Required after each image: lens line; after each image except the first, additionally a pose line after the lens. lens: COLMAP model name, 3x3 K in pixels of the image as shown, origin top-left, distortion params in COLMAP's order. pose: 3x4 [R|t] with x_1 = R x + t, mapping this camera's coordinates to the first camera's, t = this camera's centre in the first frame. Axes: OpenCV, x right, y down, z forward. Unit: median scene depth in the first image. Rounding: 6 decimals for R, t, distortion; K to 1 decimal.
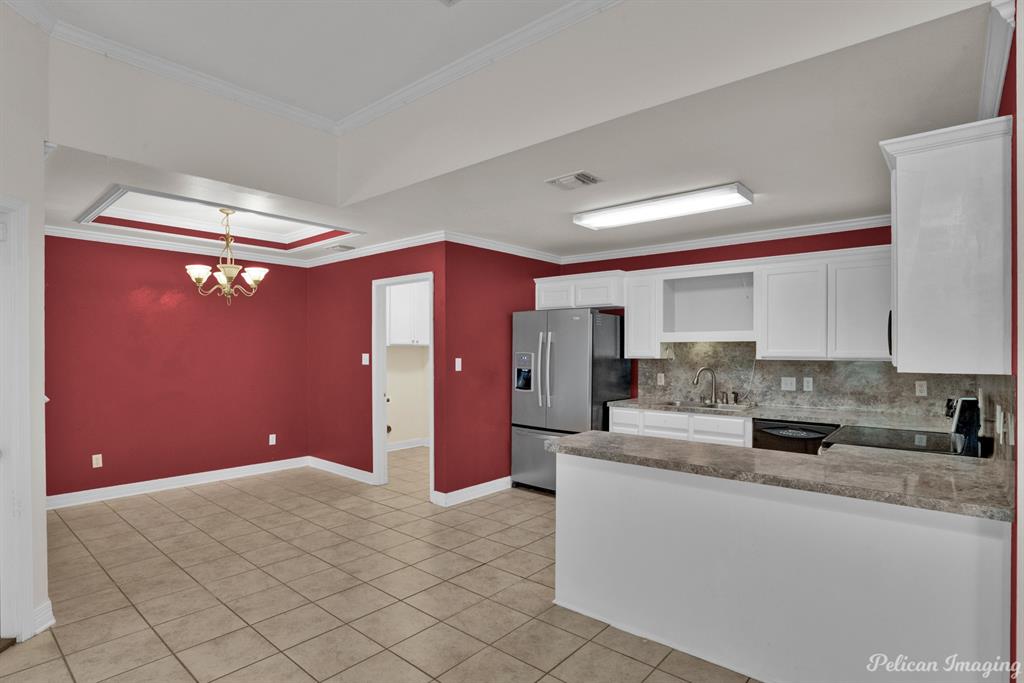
lens RADIAL K [[524.9, 0, 512.4], [0, 524.9, 350.8], [0, 0, 1]] dist [-0.054066, 0.022303]
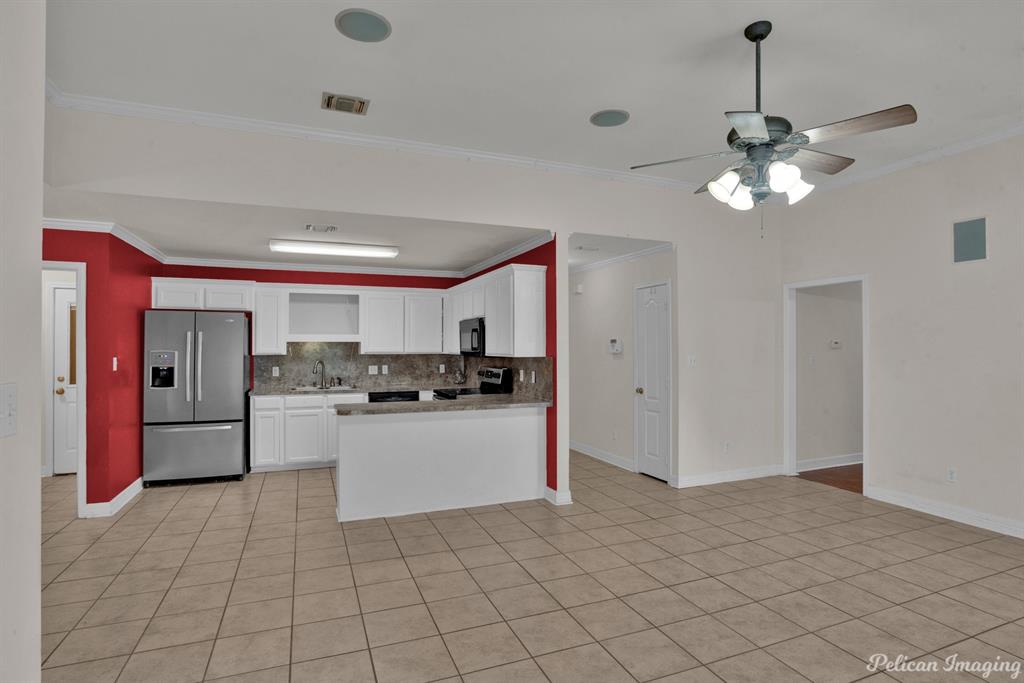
lens RADIAL K [[523.4, 0, 512.0], [0, 523.4, 342.7], [0, 0, 1]] dist [-0.050760, 0.020041]
pose [[0.463294, 0.003762, 0.886197, -0.589438], [0.003169, 0.999978, -0.005902, -0.005376], [-0.886199, 0.005543, 0.463272, -0.065600]]
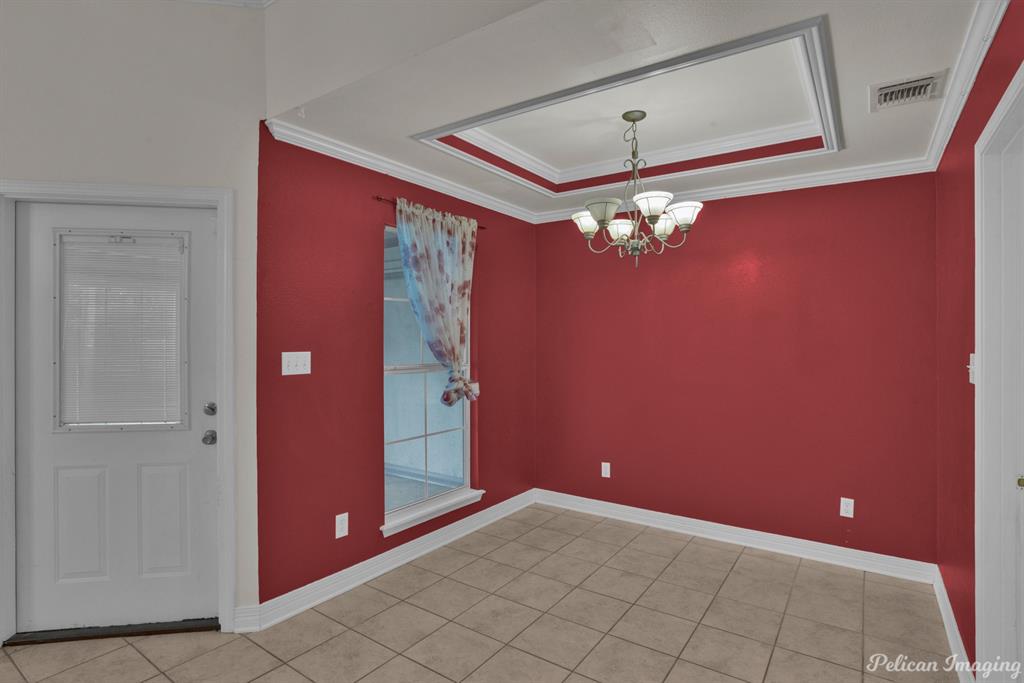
lens RADIAL K [[523.4, 0, 512.0], [0, 523.4, 342.7], [0, 0, 1]] dist [-0.050760, 0.020041]
pose [[0.096412, 0.003544, -0.995335, 0.043738], [-0.003306, 0.999989, 0.003241, -0.000894], [0.995336, 0.002978, 0.096422, 0.733688]]
